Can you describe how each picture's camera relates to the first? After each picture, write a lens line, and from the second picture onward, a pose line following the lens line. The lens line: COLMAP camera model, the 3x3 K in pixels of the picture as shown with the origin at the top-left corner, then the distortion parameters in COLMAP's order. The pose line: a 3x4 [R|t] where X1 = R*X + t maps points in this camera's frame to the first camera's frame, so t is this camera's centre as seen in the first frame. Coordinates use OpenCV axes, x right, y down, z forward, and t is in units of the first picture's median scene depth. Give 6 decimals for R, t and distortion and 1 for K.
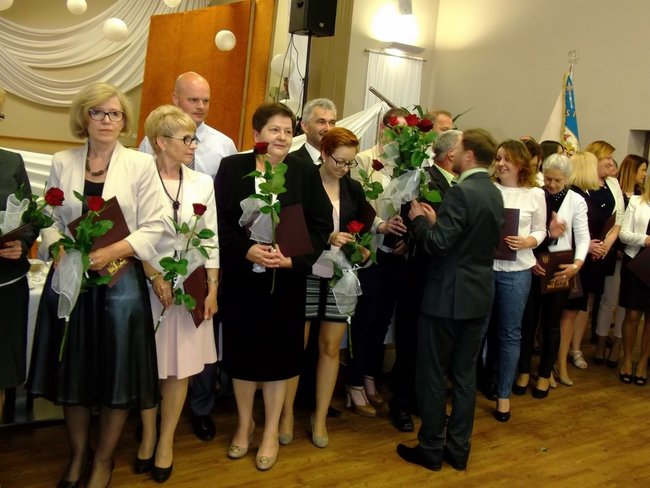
lens RADIAL K [[712.0, 0, 319.4], [0, 712.0, 242.5], [0, 0, 1]] dist [0.010922, 0.000000]
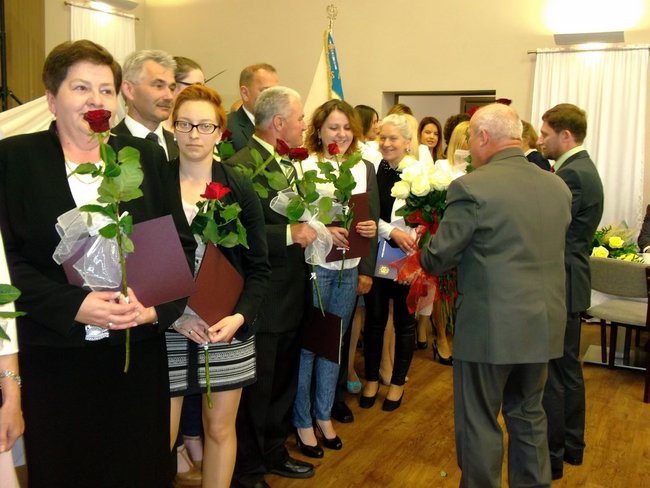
lens RADIAL K [[712.0, 0, 322.8], [0, 712.0, 269.1], [0, 0, 1]] dist [0.010922, 0.000000]
pose [[0.900830, -0.126083, 0.415462, -0.152652], [0.096431, 0.991107, 0.091691, -0.049222], [-0.423328, -0.042535, 0.904977, 0.405179]]
